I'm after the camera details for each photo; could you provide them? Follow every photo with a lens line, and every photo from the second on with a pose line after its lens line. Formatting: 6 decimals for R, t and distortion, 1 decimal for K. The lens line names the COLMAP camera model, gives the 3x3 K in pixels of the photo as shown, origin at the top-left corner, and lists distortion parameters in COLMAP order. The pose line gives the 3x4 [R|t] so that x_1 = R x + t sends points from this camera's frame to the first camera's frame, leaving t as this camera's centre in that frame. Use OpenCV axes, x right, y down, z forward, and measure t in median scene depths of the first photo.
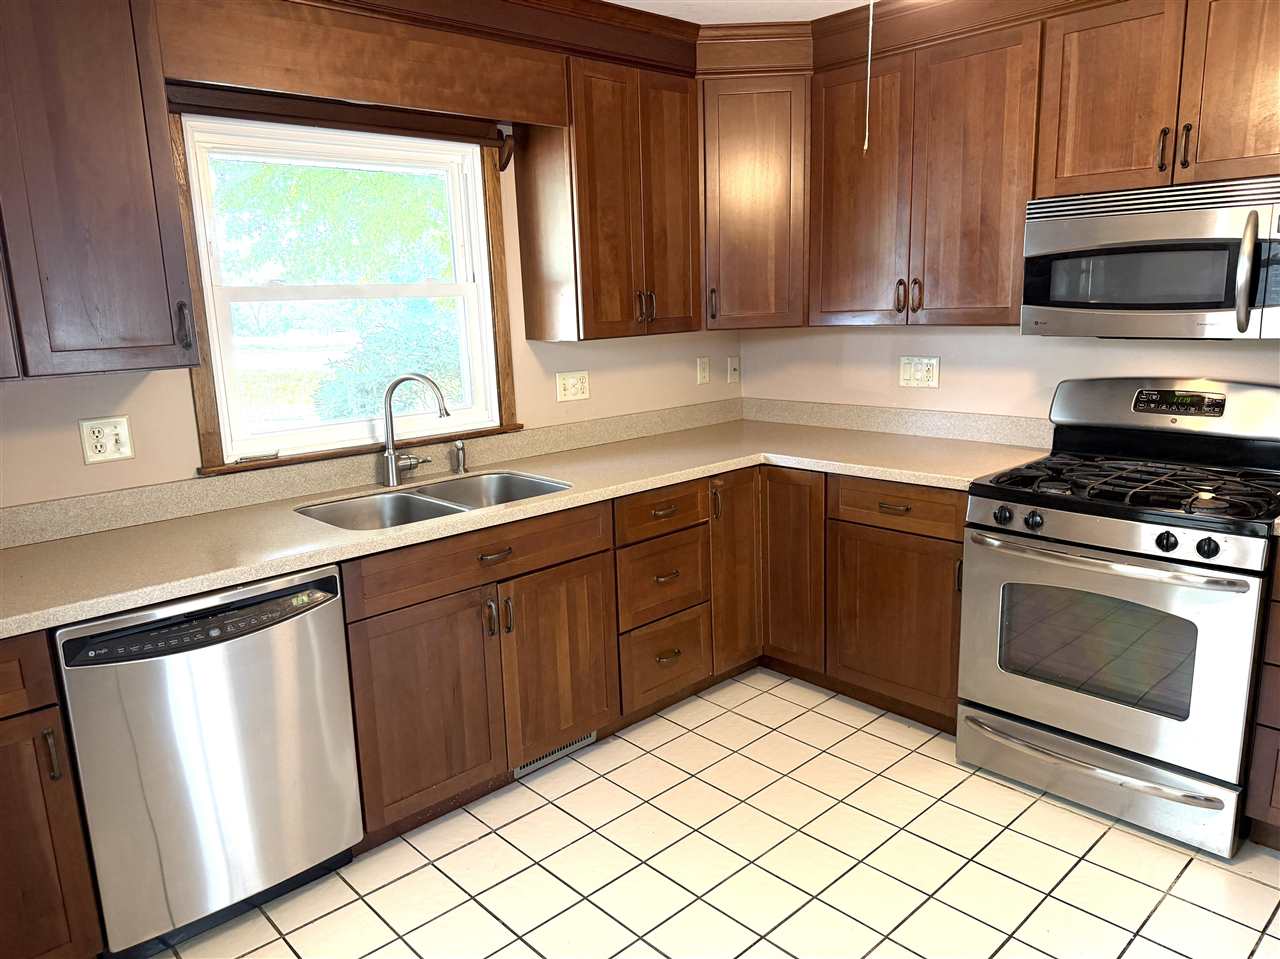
lens RADIAL K [[897.1, 0, 653.0], [0, 897.1, 469.0], [0, 0, 1]] dist [0.072049, -0.090232]
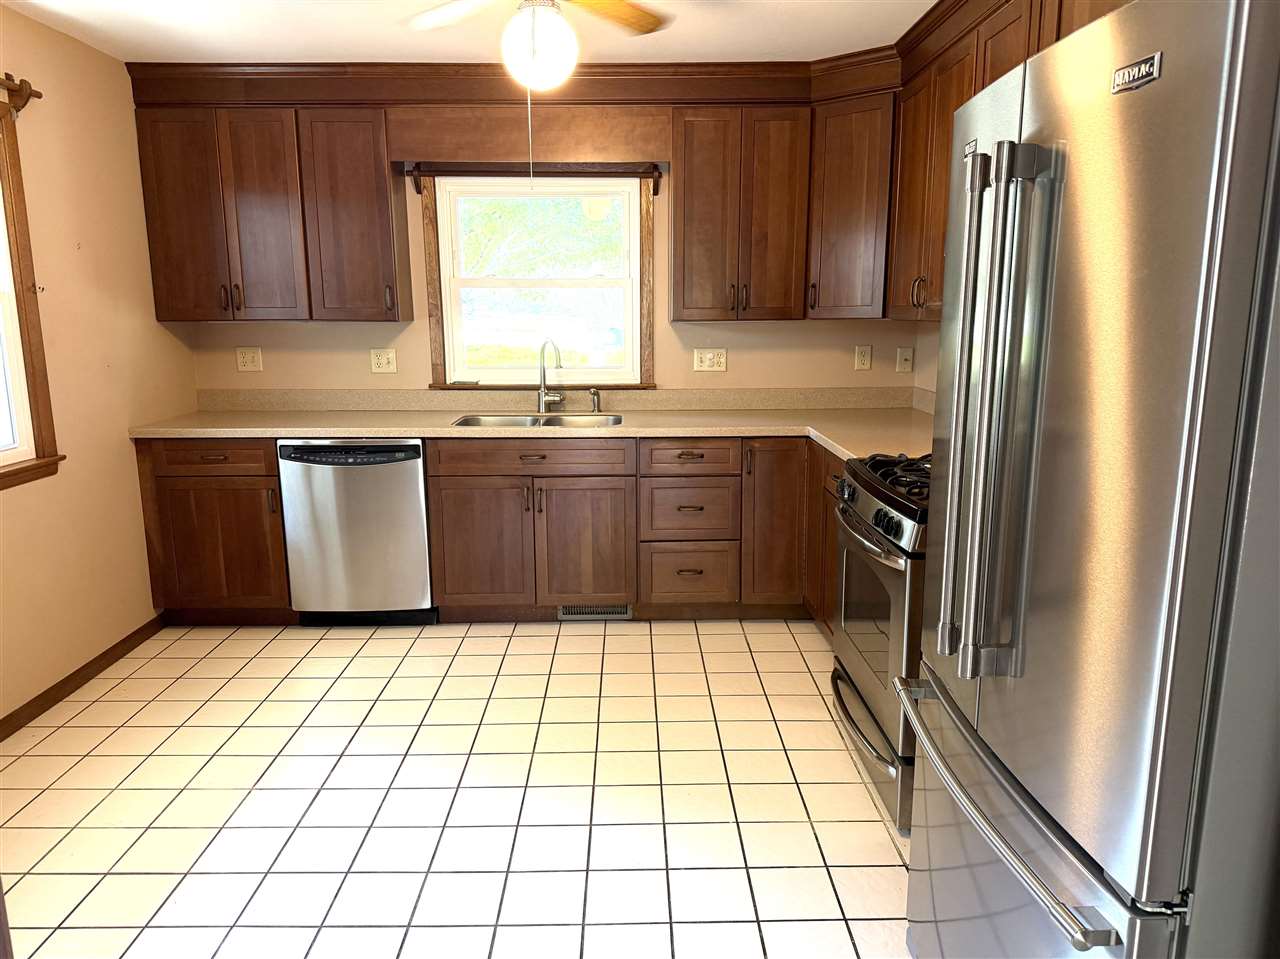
lens RADIAL K [[897.1, 0, 643.5], [0, 897.1, 471.6], [0, 0, 1]] dist [0.072049, -0.090232]
pose [[0.743390, 0.151396, -0.651498, 0.791573], [-0.146484, 0.987251, 0.062274, -0.002145], [0.652620, 0.049141, 0.756090, -0.011785]]
